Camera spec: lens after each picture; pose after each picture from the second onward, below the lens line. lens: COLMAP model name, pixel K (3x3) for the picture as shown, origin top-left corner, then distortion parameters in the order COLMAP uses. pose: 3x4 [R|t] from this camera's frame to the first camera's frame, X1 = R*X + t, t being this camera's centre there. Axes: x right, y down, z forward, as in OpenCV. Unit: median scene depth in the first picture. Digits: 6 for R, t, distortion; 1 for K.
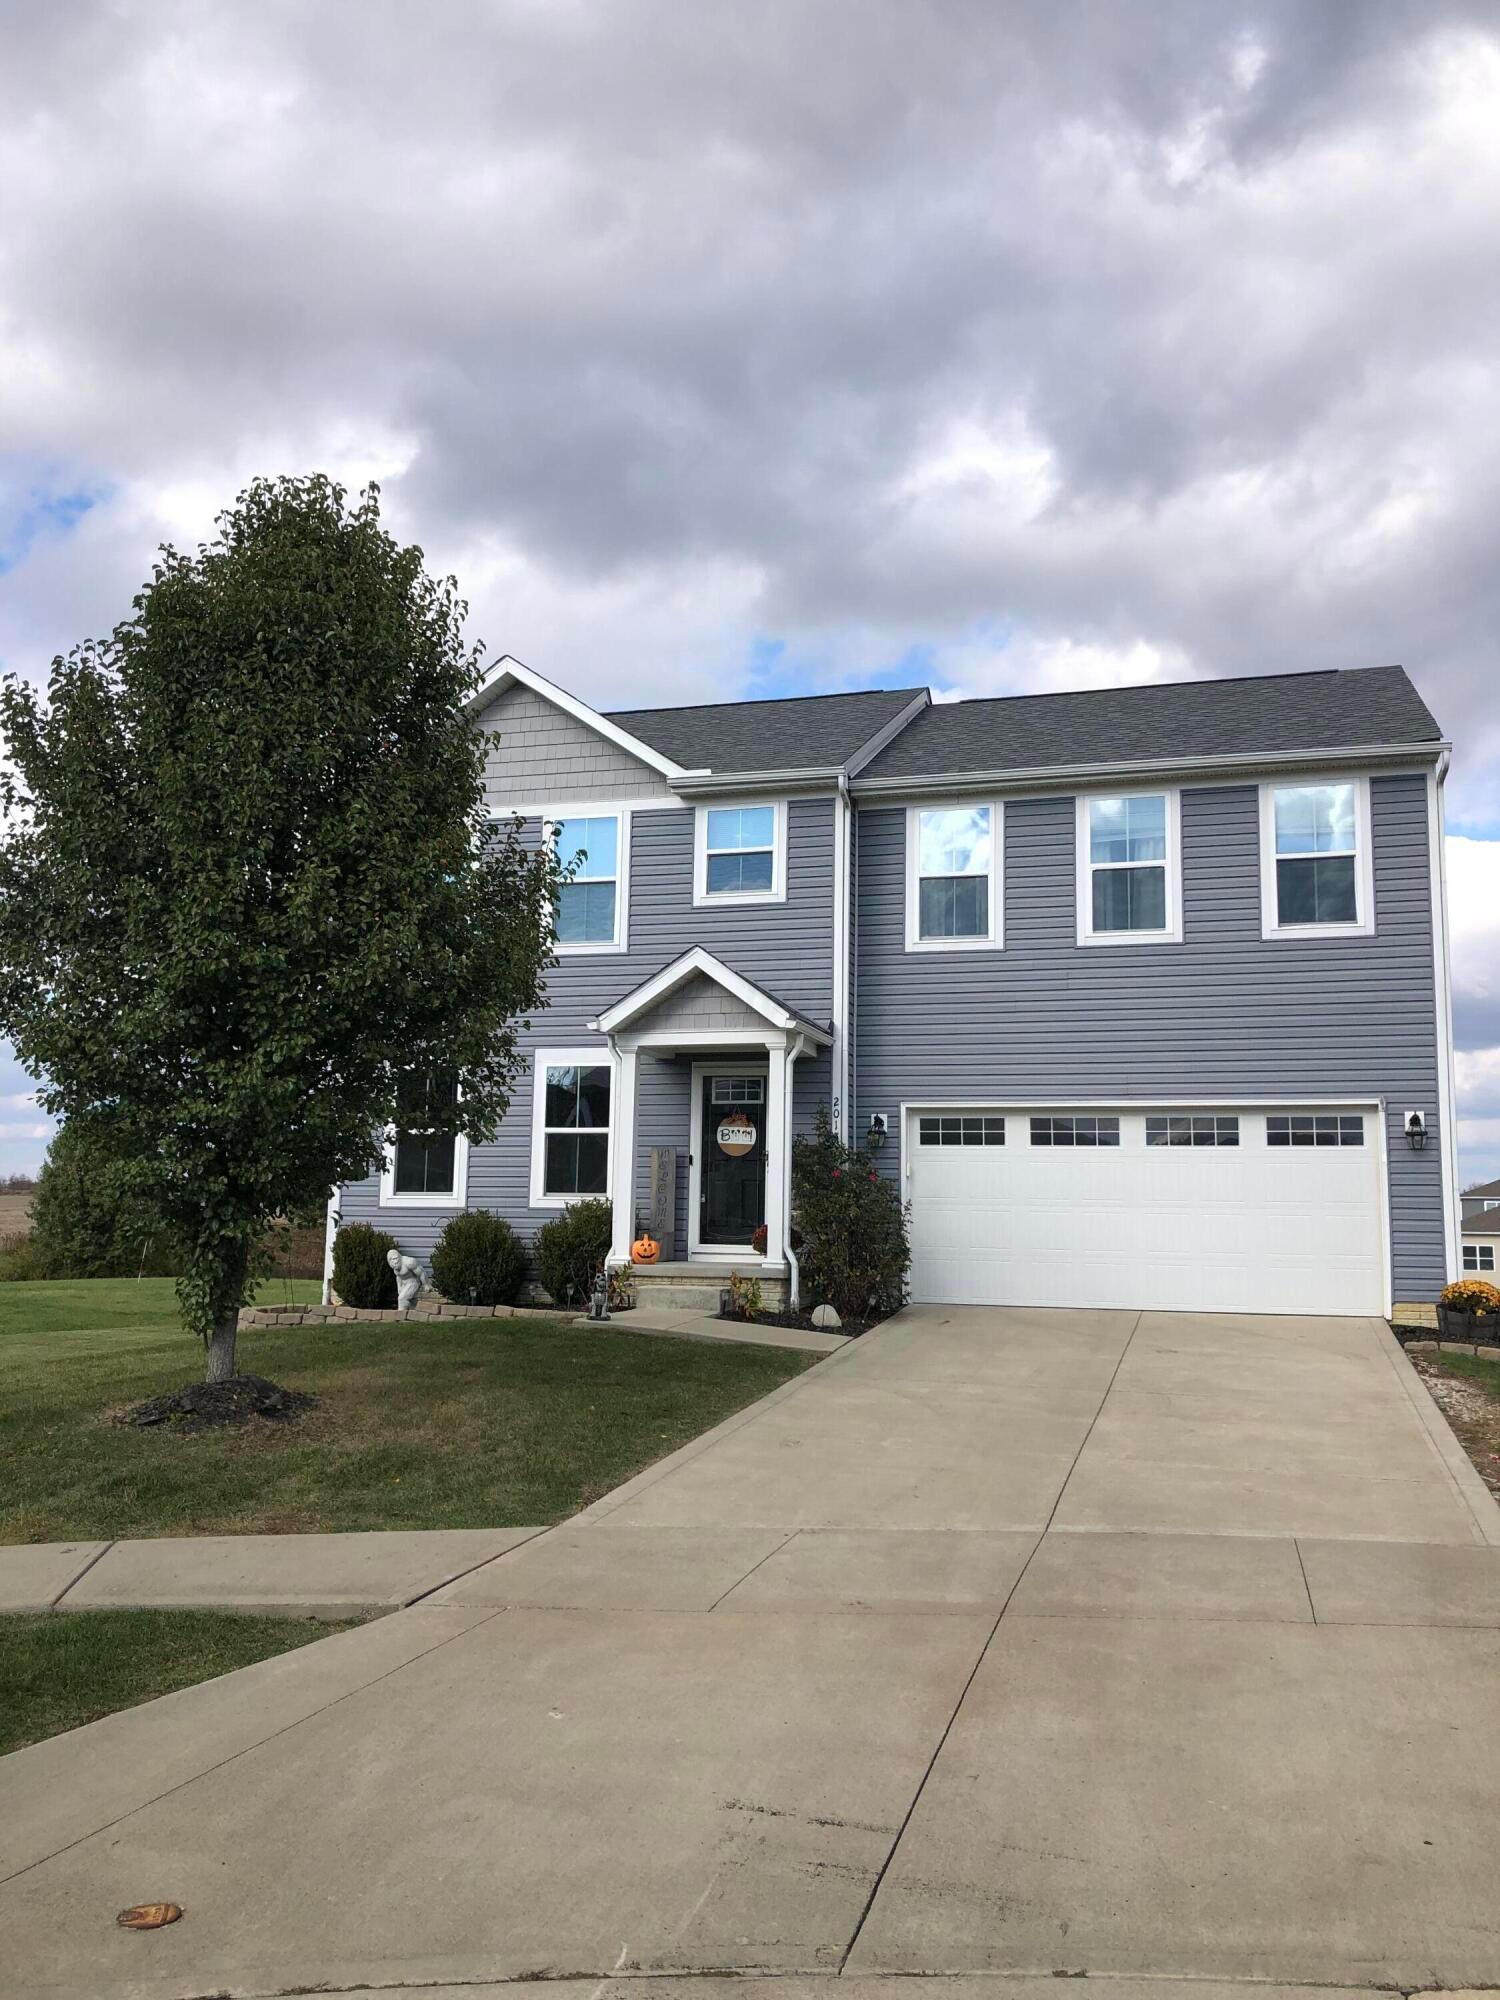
lens RADIAL K [[1646.2, 0, 750.0], [0, 1646.2, 1000.0], [0, 0, 1]] dist [0.102477, -0.183032]
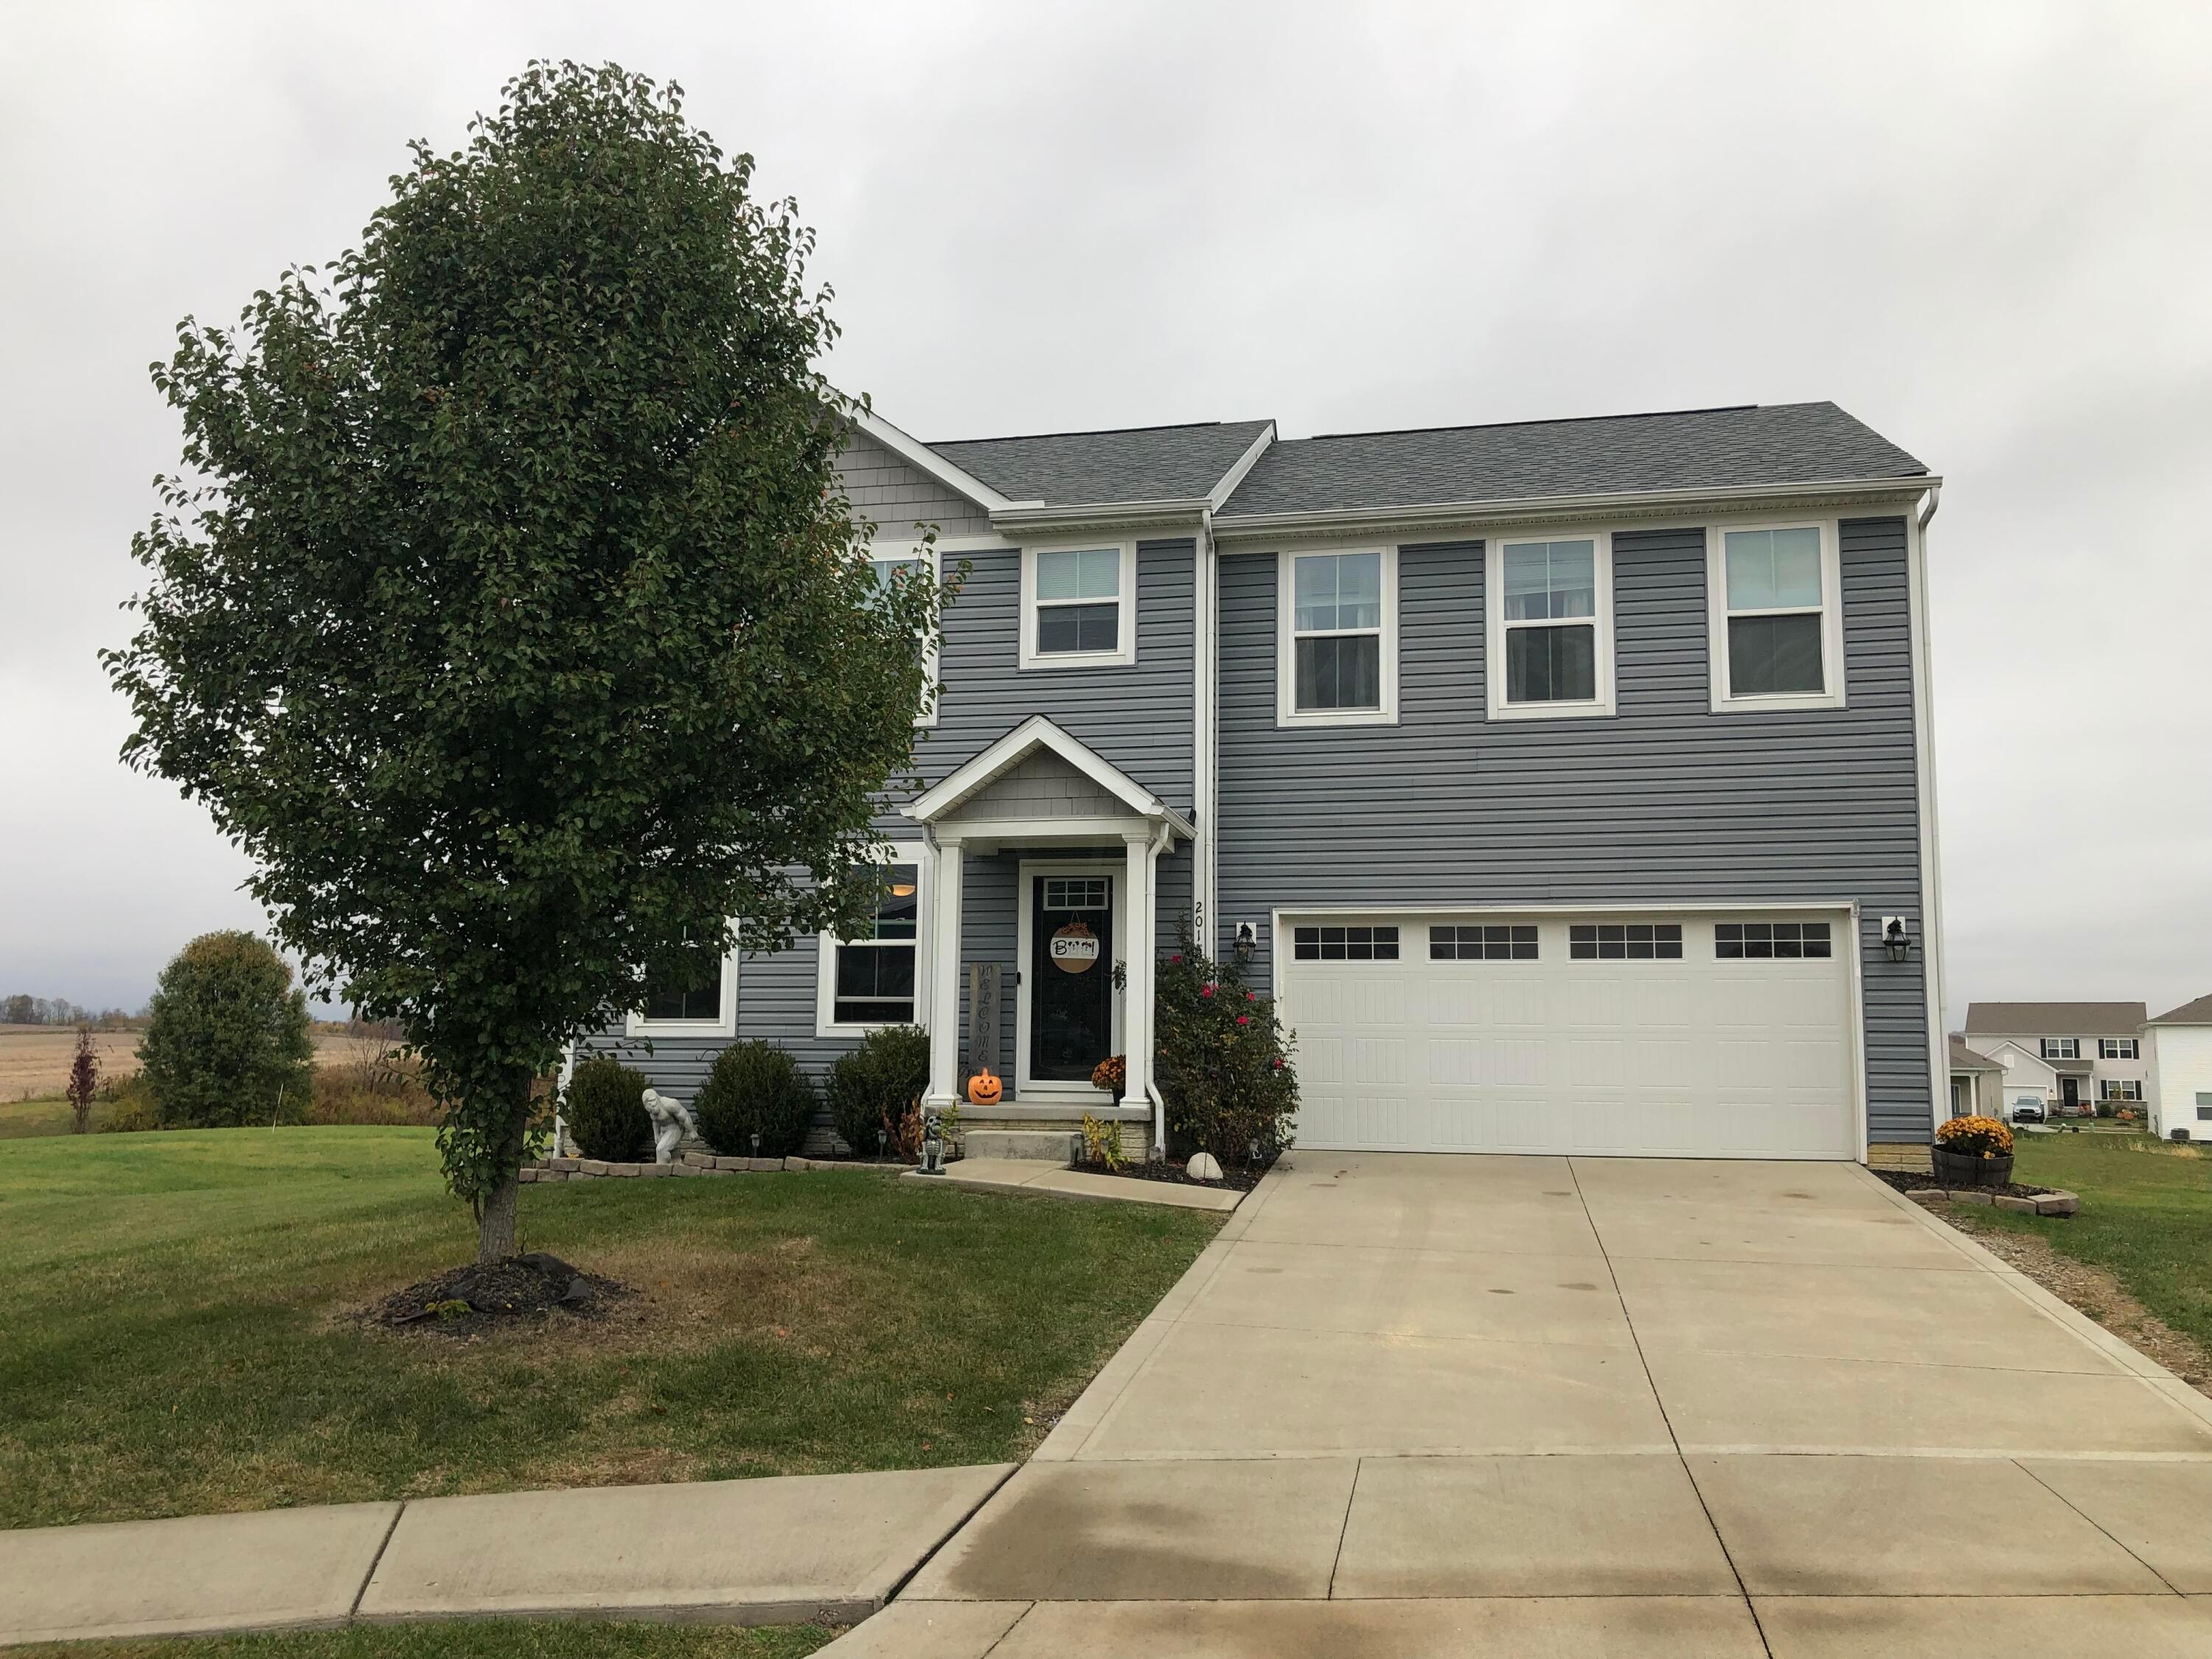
lens RADIAL K [[1820.7, 0, 1092.5], [0, 1820.7, 839.8], [0, 0, 1]] dist [0.102477, -0.183032]
pose [[0.997290, 0.004042, 0.073465, -0.068287], [-0.005006, 0.999904, 0.012945, 0.016865], [-0.073406, -0.013278, 0.997214, 0.096368]]
